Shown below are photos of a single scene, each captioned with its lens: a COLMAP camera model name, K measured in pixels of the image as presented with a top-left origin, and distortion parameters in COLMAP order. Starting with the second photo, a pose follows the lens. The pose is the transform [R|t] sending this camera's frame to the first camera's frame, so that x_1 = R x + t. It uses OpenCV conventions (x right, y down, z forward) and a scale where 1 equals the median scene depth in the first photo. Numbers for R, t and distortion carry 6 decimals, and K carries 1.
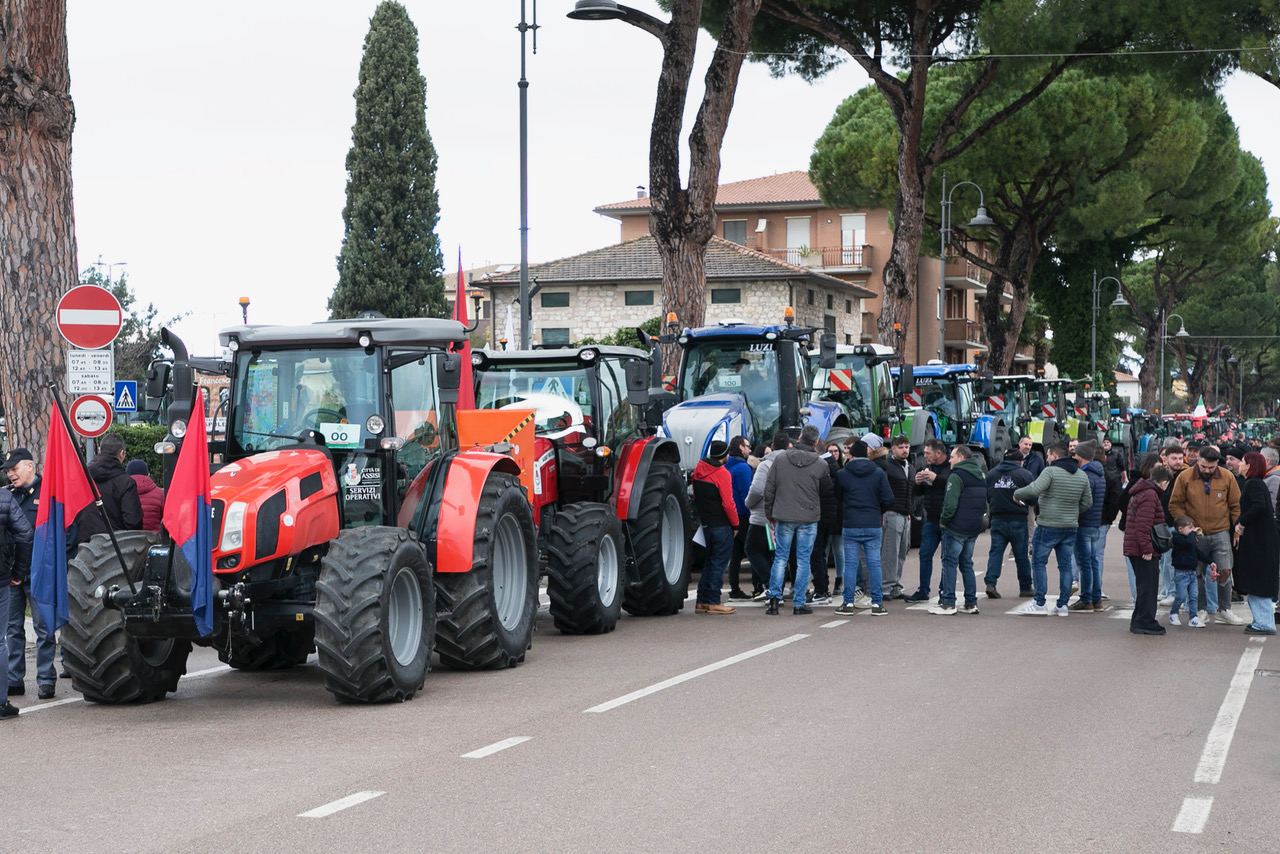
lens RADIAL K [[2141.2, 0, 569.2], [0, 2141.2, 428.7], [0, 0, 1]] dist [0.229517, -0.008919]
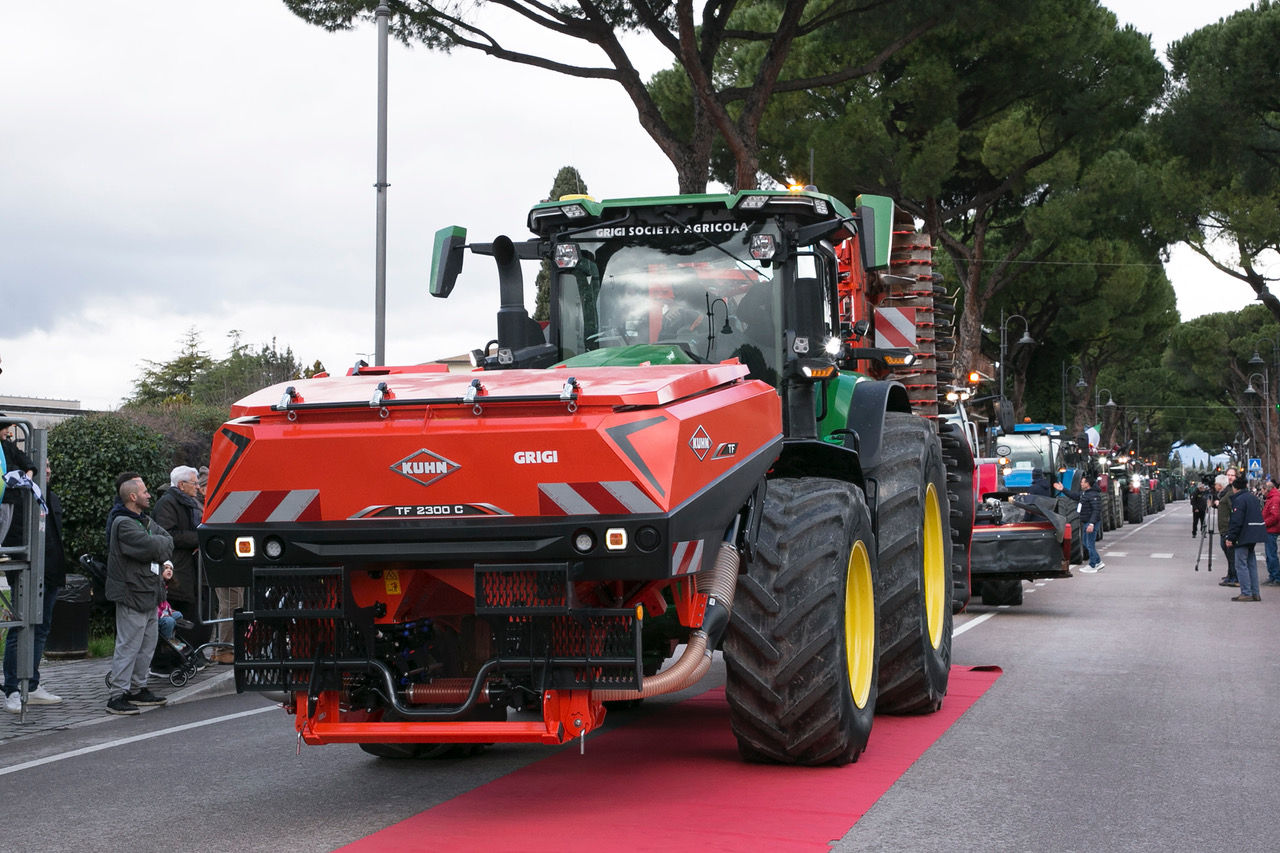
lens RADIAL K [[2048.9, 0, 641.8], [0, 2048.9, 350.3], [0, 0, 1]] dist [0.140507, 0.125183]
pose [[0.996976, 0.007898, 0.077305, -0.152521], [-0.003212, 0.998160, -0.060545, 0.001106], [-0.077641, 0.060114, 0.995167, -0.344438]]
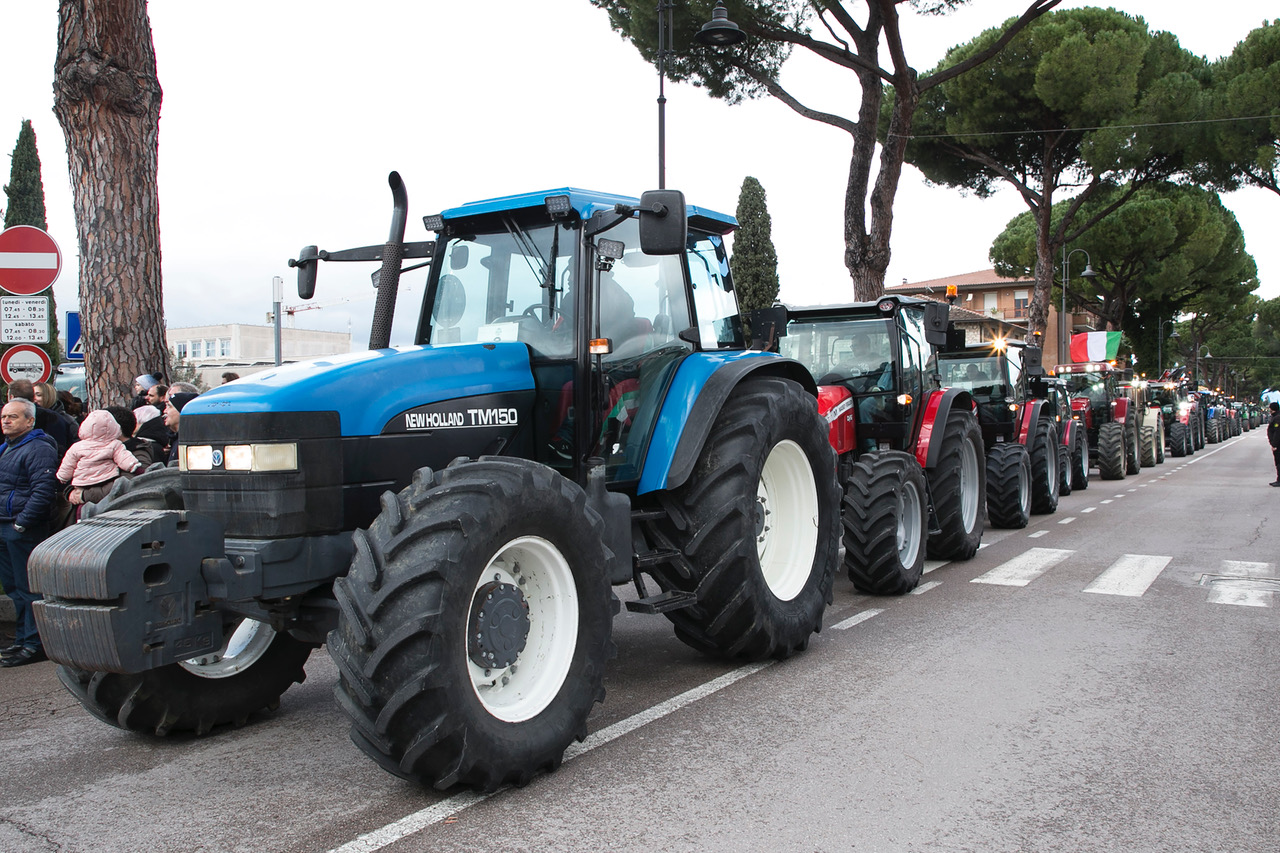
lens RADIAL K [[1009.8, 0, 701.7], [0, 1009.8, 418.4], [0, 0, 1]] dist [-0.106244, 0.121883]
pose [[0.981702, -0.001486, -0.190418, 0.039758], [0.002449, 0.999985, 0.004820, 0.004514], [0.190408, -0.005198, 0.981691, 0.177447]]
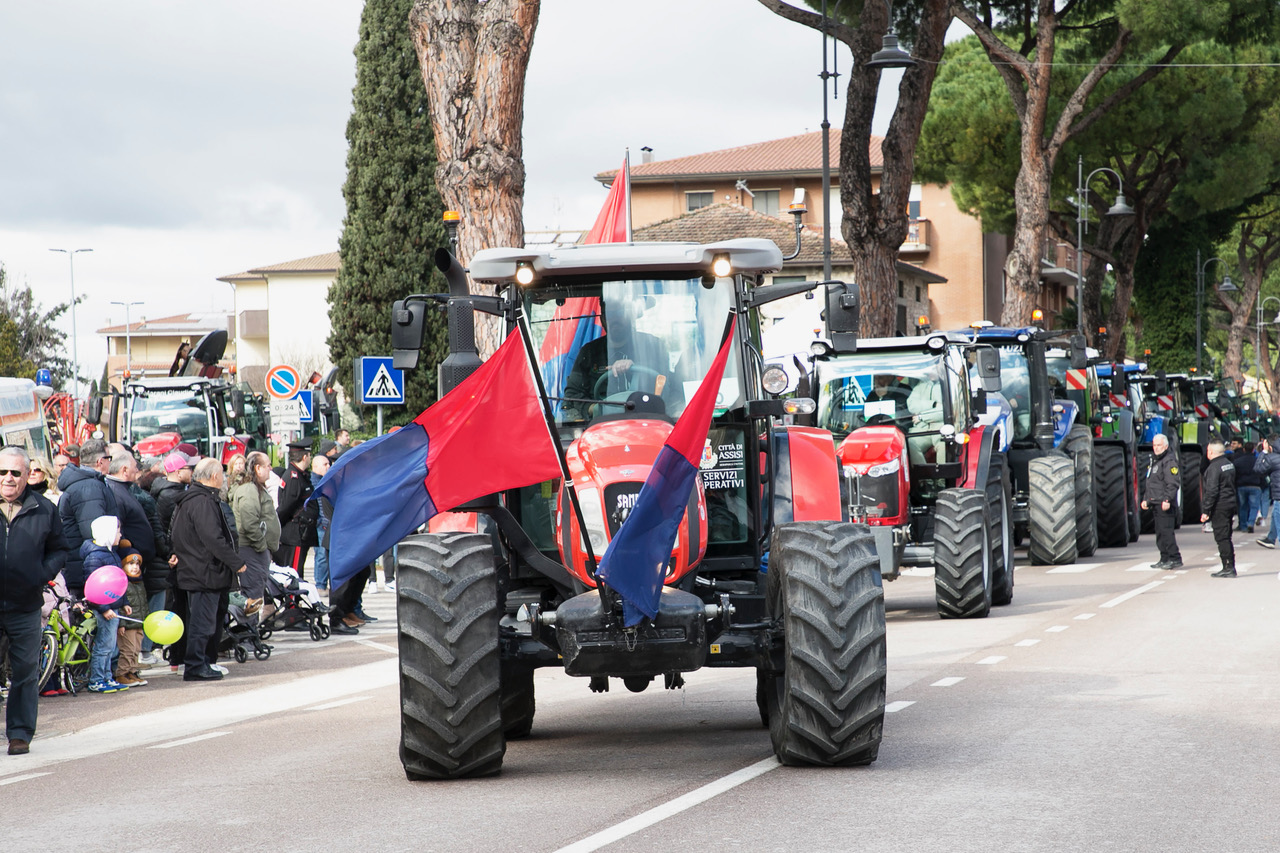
lens RADIAL K [[2975.2, 0, 640.0], [0, 2975.2, 426.5], [0, 0, 1]] dist [0.335321, -0.326594]
pose [[0.996411, -0.010836, 0.083956, -0.097852], [0.011353, 0.999919, -0.005676, 0.002378], [-0.083887, 0.006609, 0.996453, -0.216063]]
